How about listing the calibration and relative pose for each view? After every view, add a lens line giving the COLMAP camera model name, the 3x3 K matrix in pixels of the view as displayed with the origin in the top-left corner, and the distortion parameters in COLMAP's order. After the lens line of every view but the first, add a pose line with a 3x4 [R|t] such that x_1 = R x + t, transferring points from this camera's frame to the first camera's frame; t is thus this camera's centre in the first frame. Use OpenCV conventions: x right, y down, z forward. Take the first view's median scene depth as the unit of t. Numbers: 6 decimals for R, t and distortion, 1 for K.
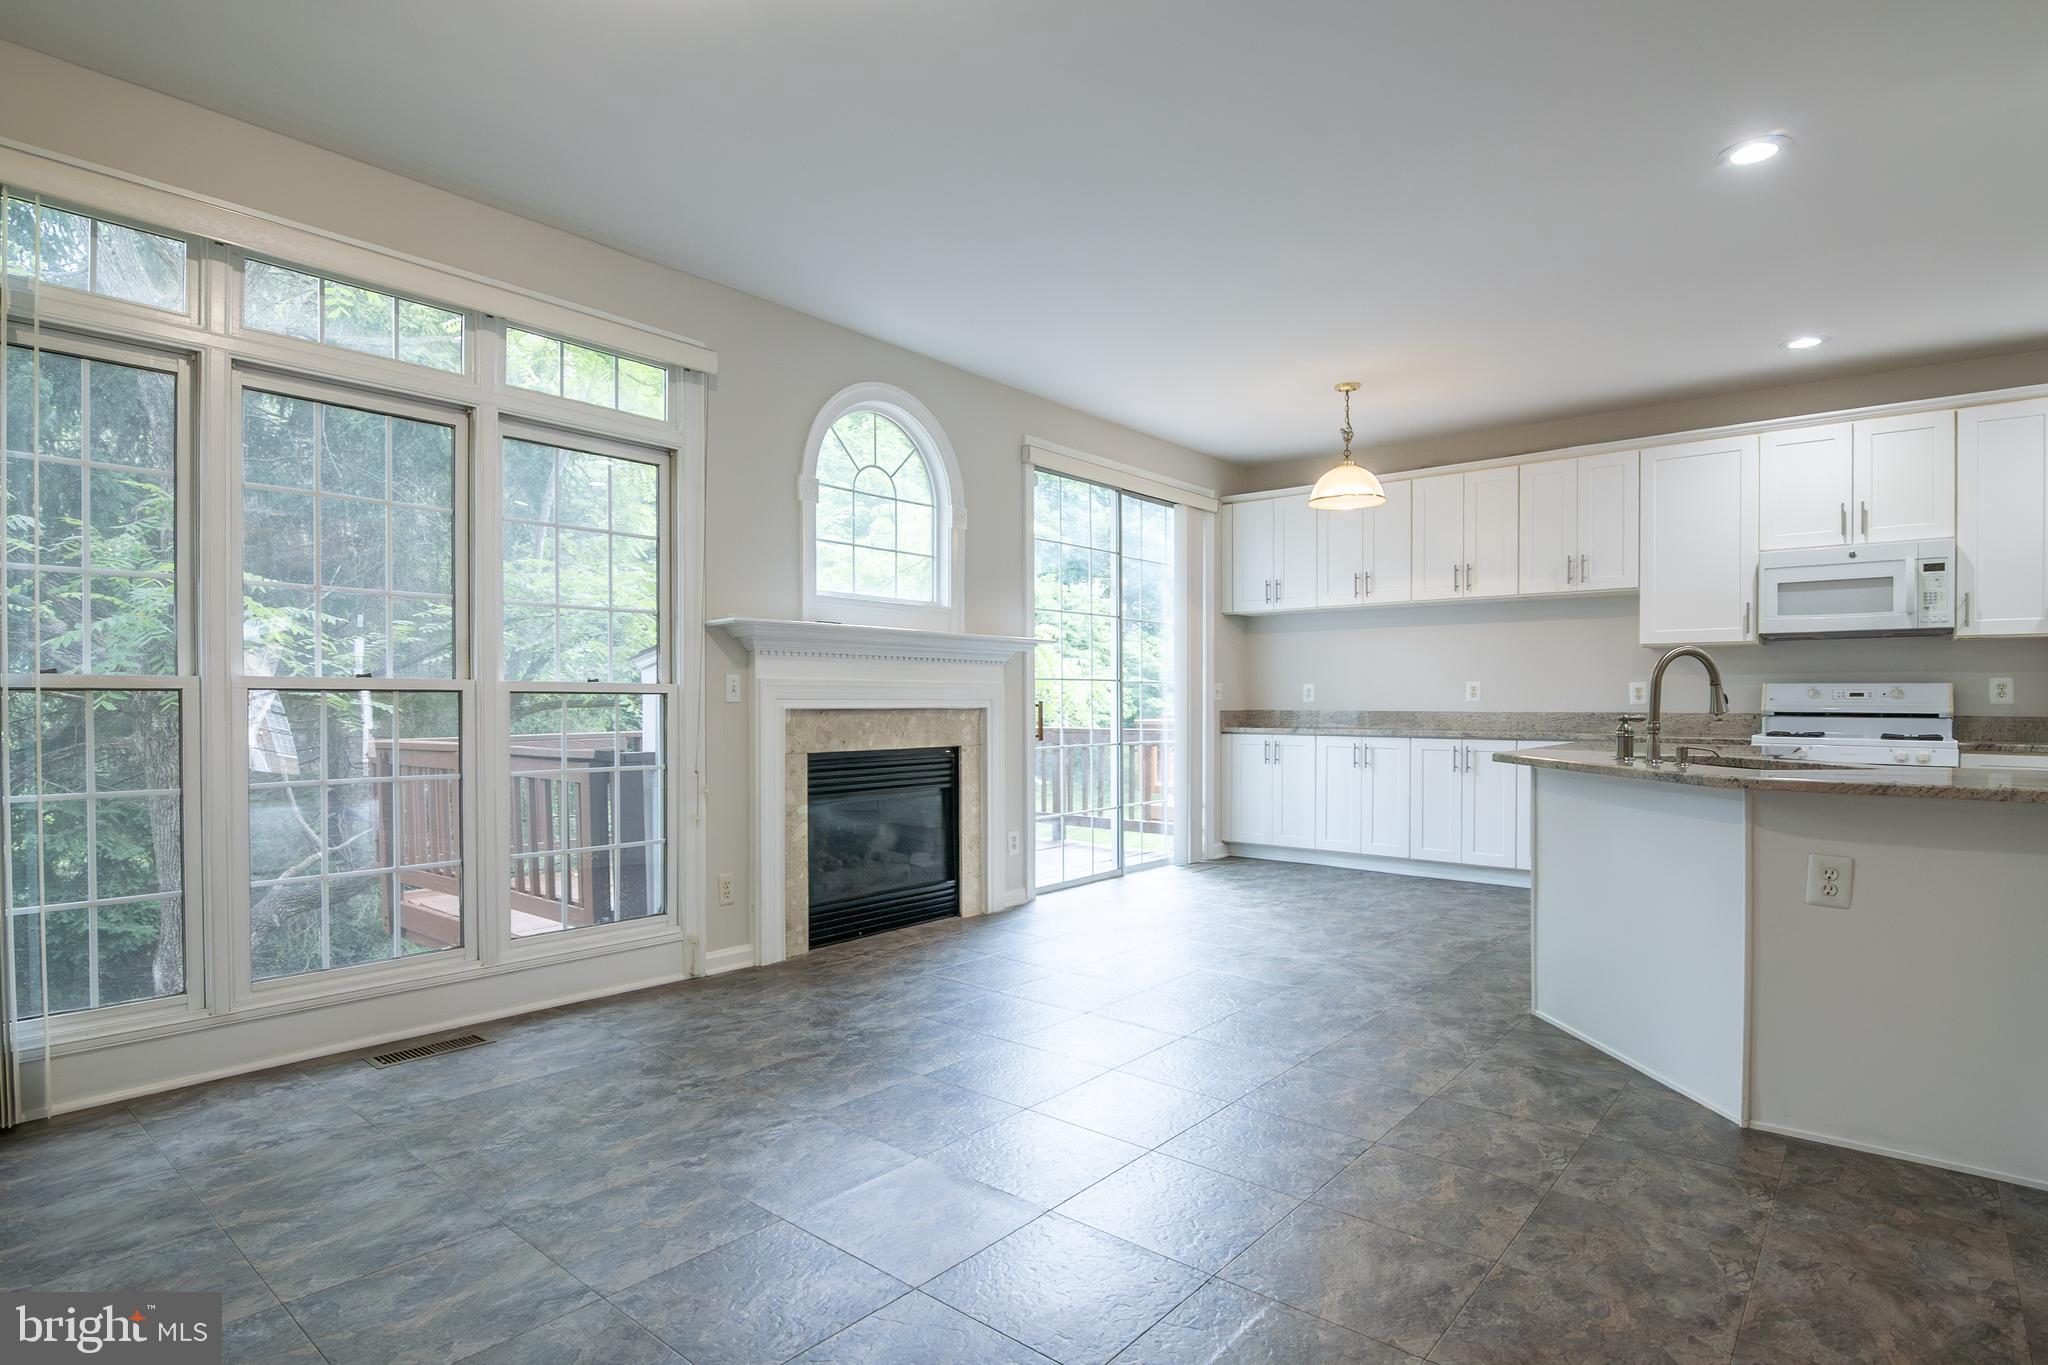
lens RADIAL K [[1050.4, 0, 1013.1], [0, 1050.4, 713.1], [0, 0, 1]] dist [-0.021347, -0.000938]
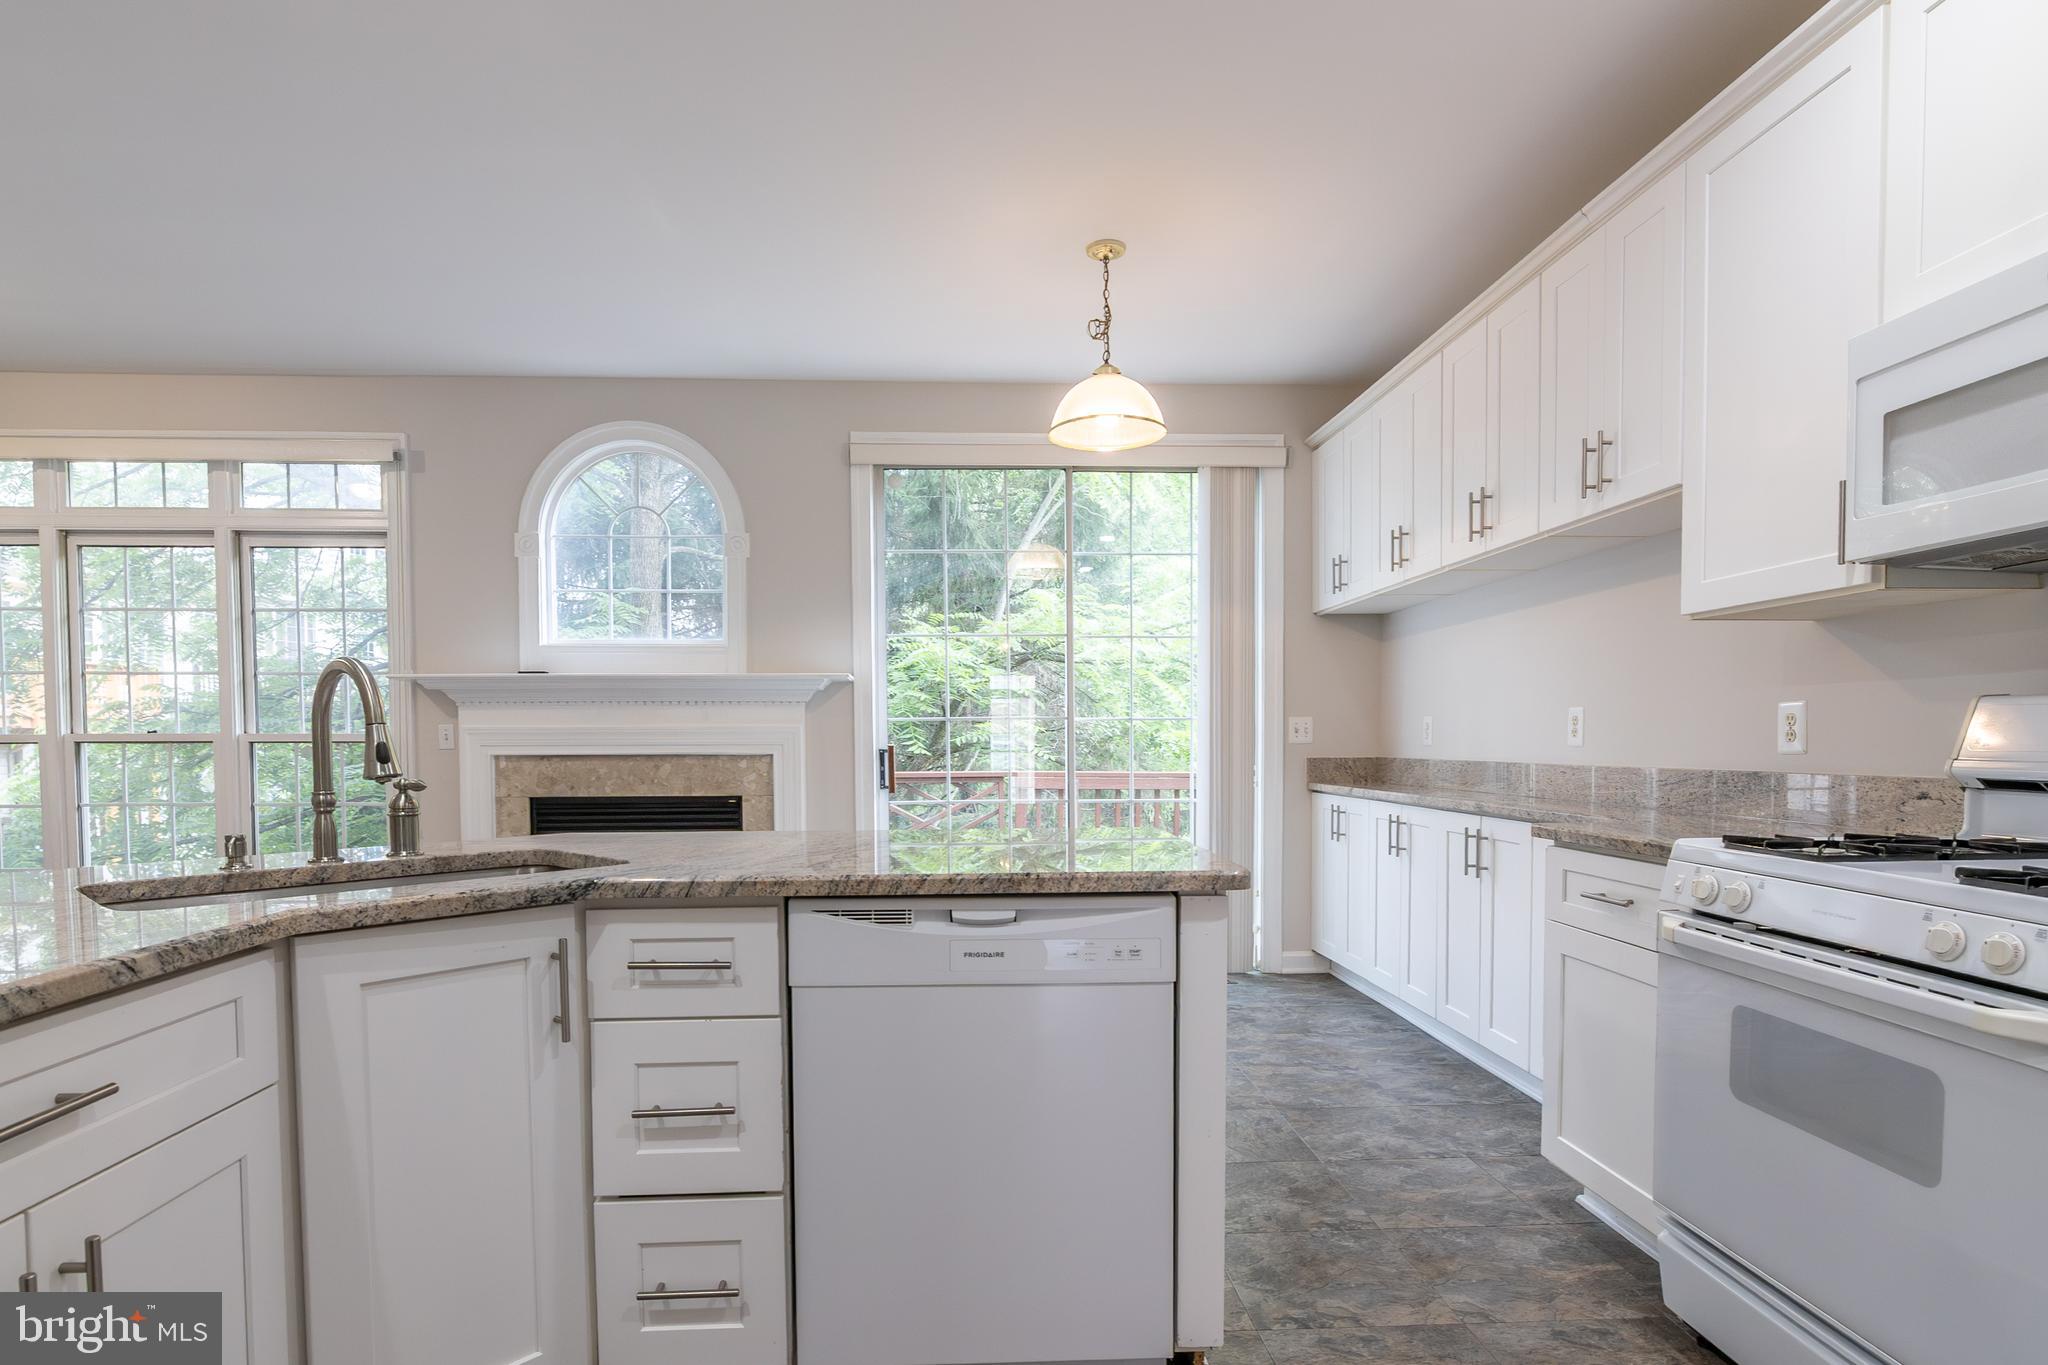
lens RADIAL K [[1076.8, 0, 999.1], [0, 1076.8, 778.7], [0, 0, 1]] dist [-0.001468, 0.000531]
pose [[0.683262, 0.022572, -0.729824, 0.848608], [-0.003466, 0.999611, 0.027672, -0.010992], [0.730165, -0.016378, 0.683074, 0.560338]]
